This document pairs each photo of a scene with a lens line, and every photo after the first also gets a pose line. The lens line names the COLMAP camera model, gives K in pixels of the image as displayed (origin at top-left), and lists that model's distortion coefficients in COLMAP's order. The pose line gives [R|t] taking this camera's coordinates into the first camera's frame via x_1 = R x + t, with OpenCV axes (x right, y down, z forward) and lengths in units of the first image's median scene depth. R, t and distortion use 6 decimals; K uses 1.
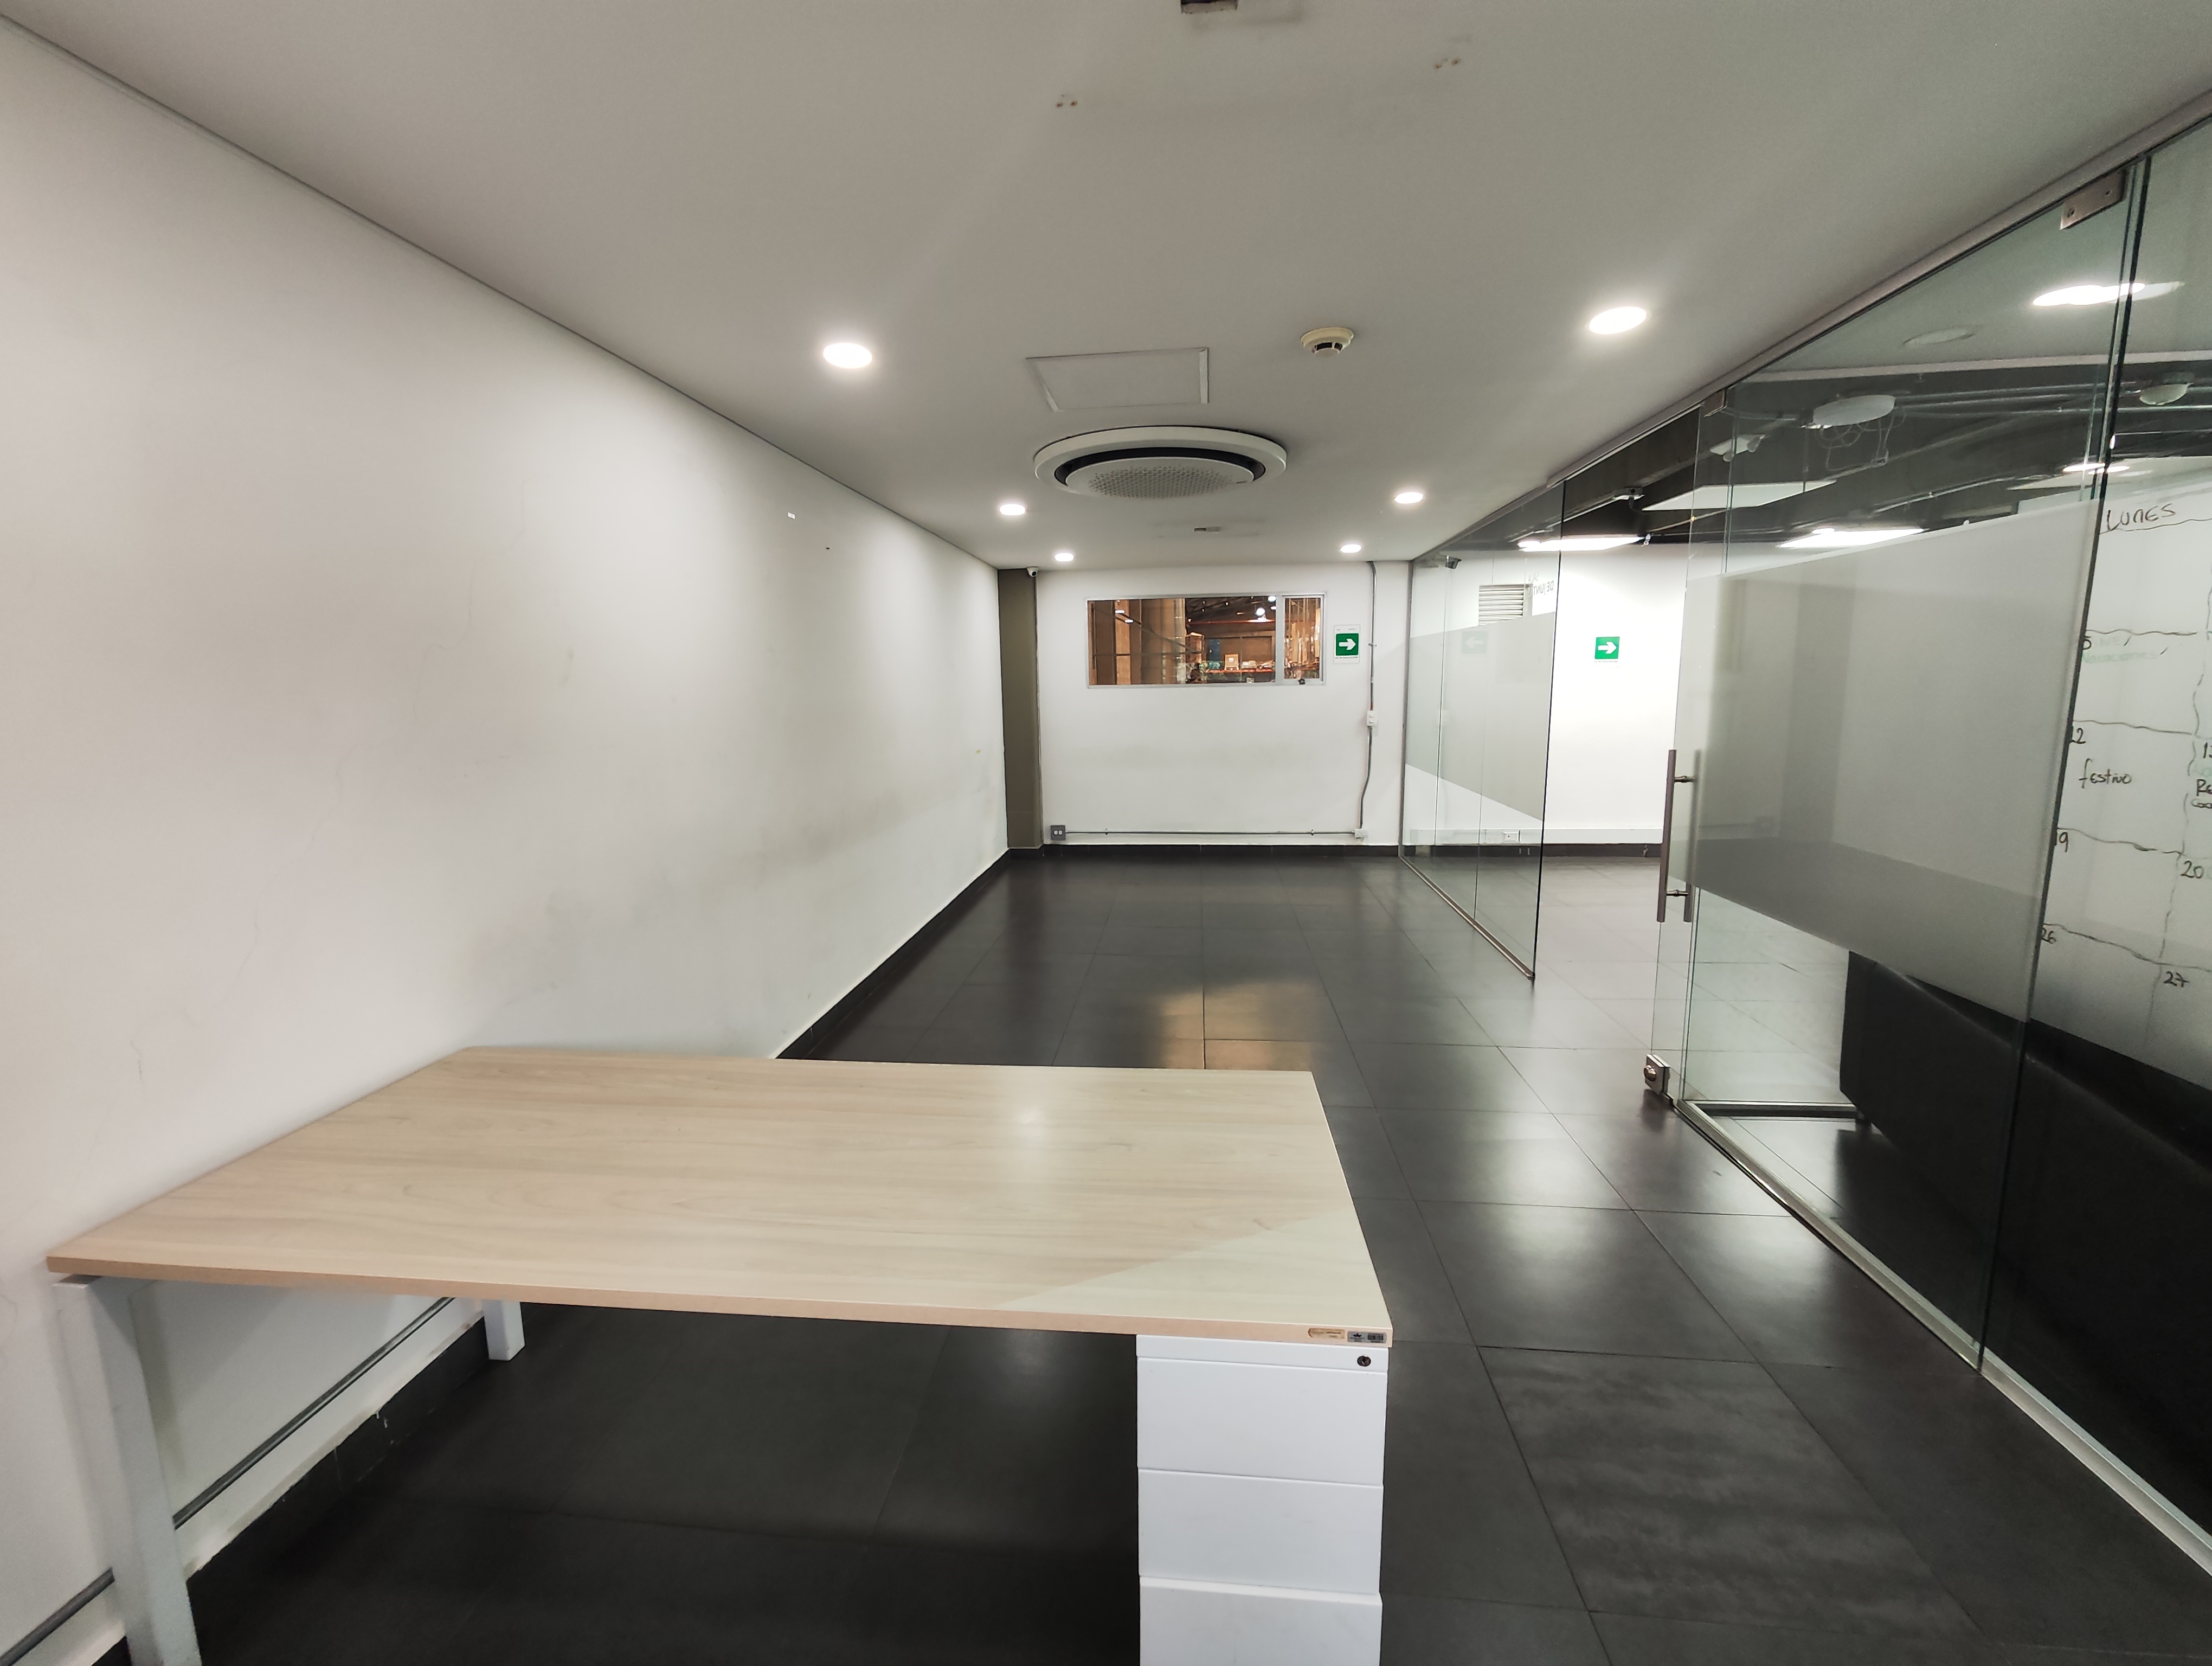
lens RADIAL K [[916.8, 0, 1103.0], [0, 916.8, 826.8], [0, 0, 1]] dist [-0.004219, 0.004582]
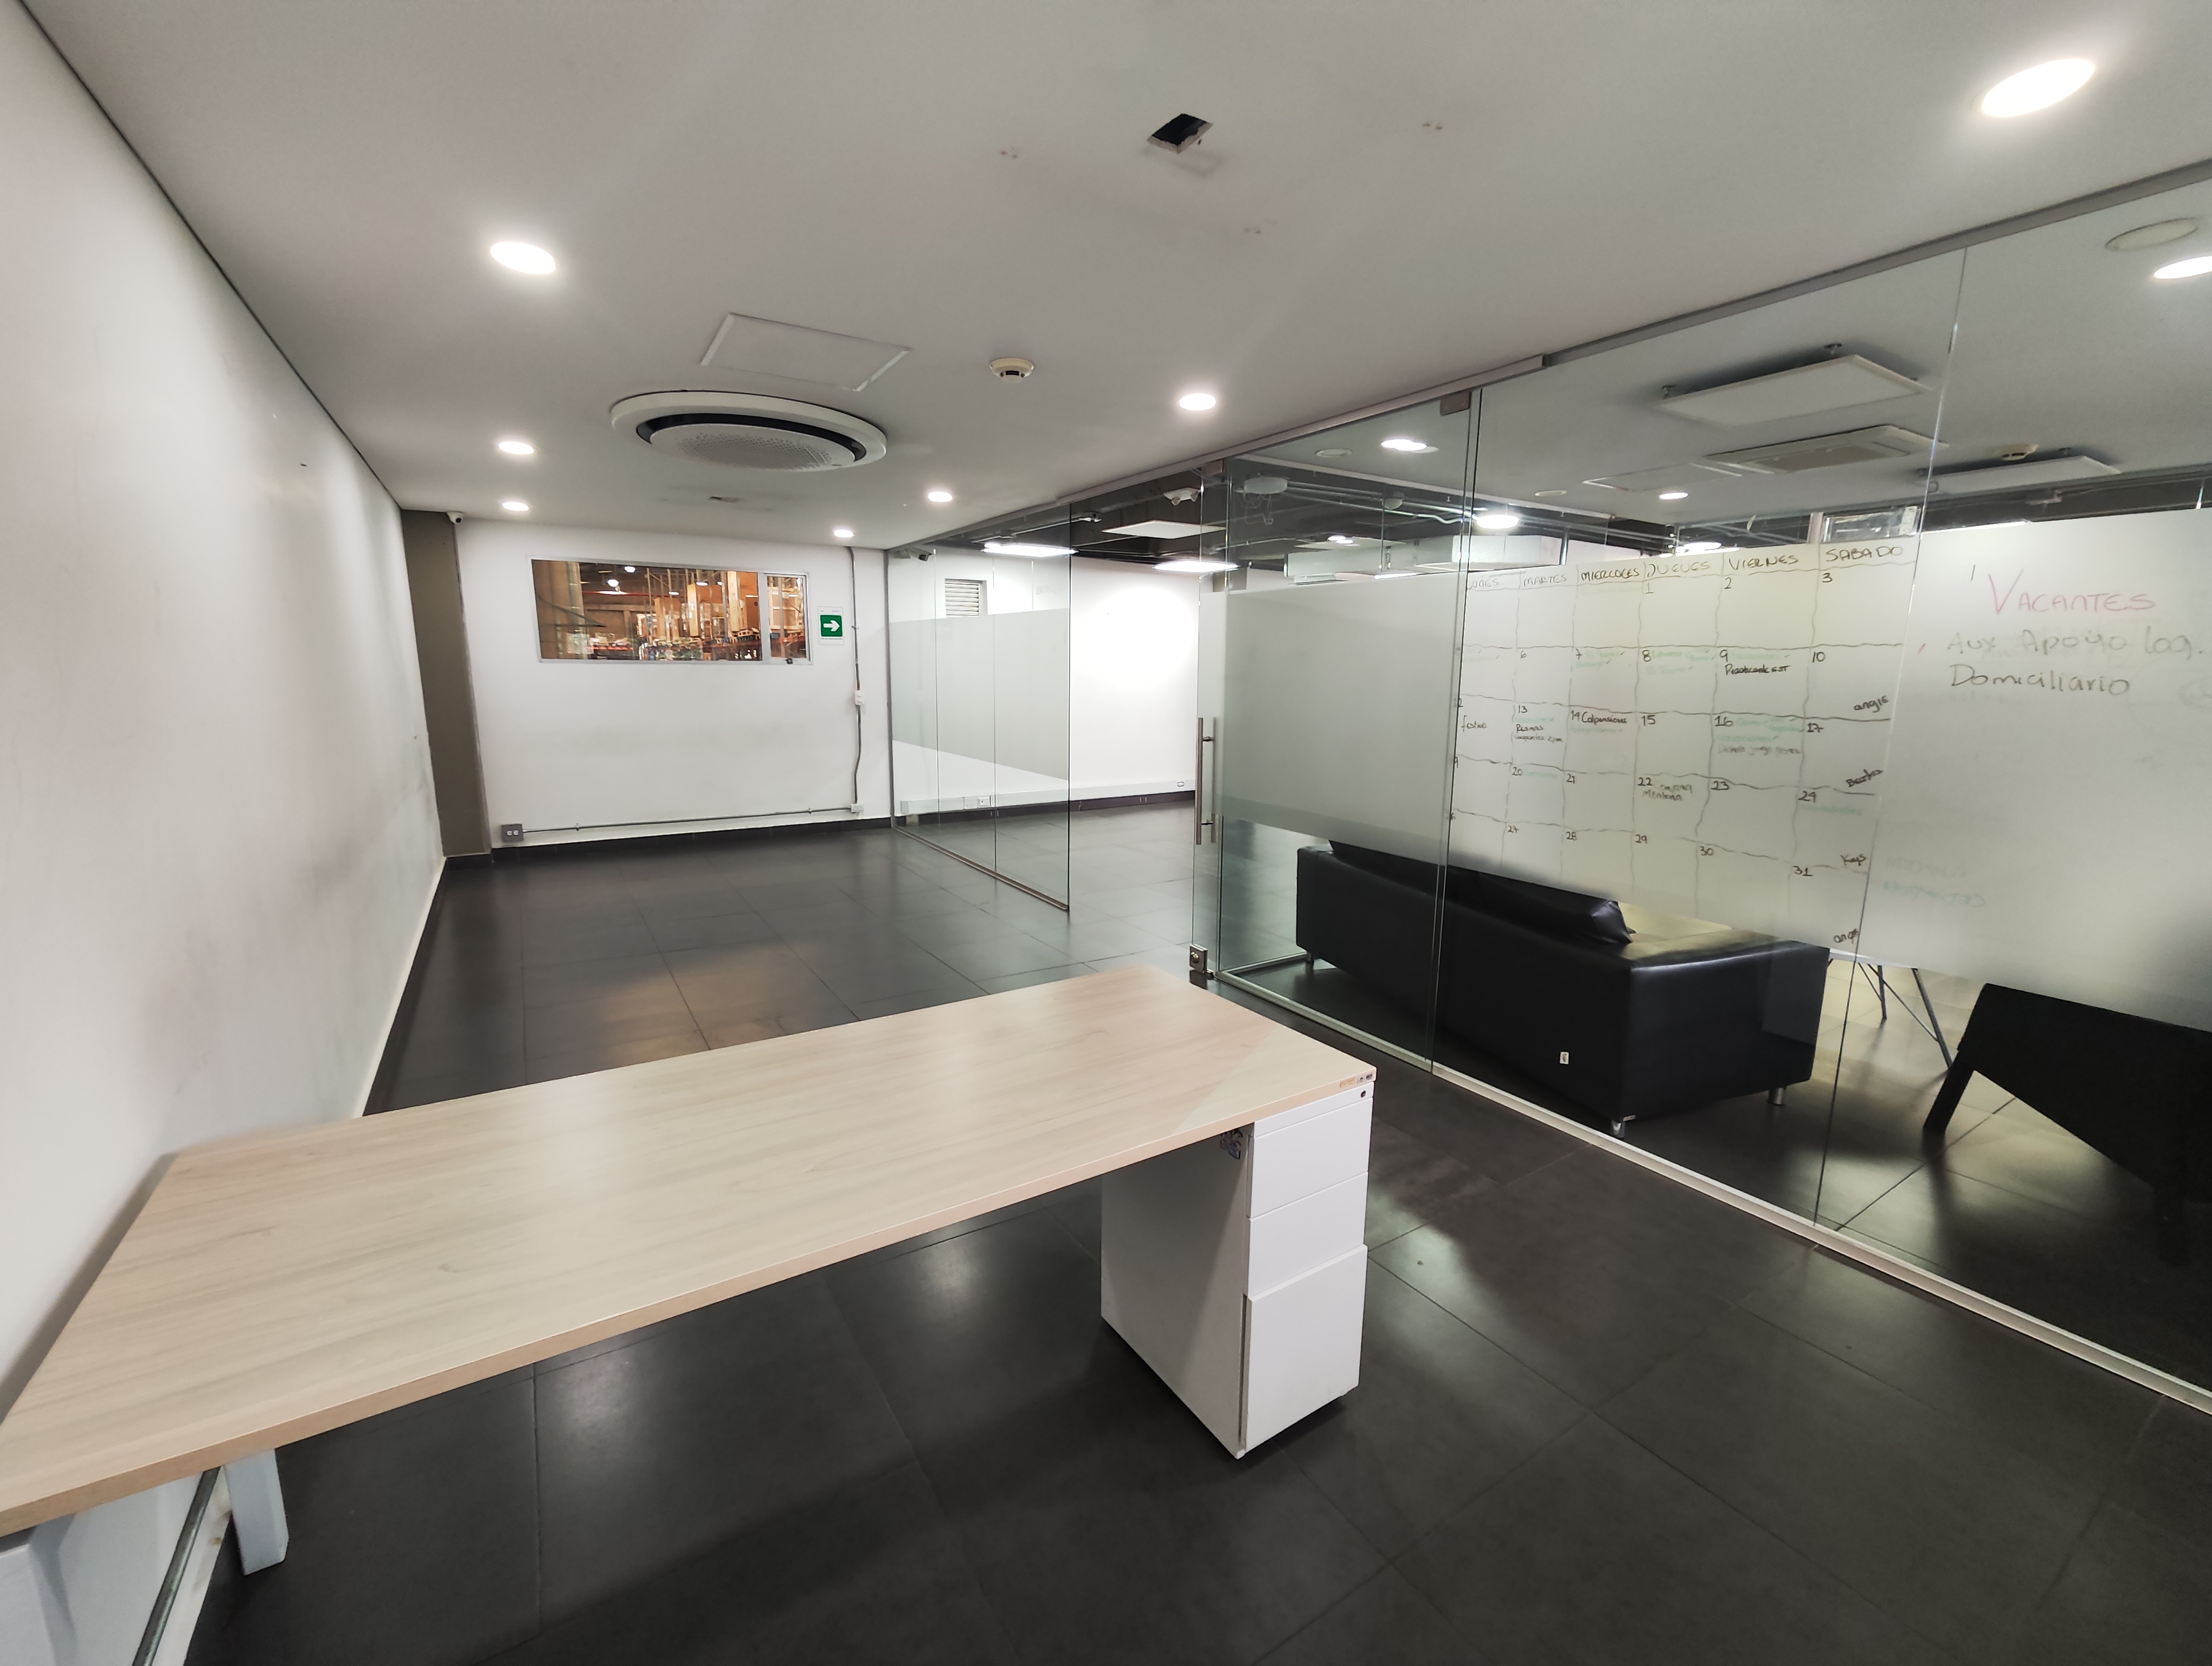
lens RADIAL K [[916.8, 0, 1098.7], [0, 916.8, 827.9], [0, 0, 1]] dist [-0.004219, 0.004582]
pose [[0.788404, -0.083562, 0.609455, -0.162736], [0.071831, 0.996459, 0.043702, 0.004243], [-0.610949, 0.009323, 0.791615, 0.004380]]
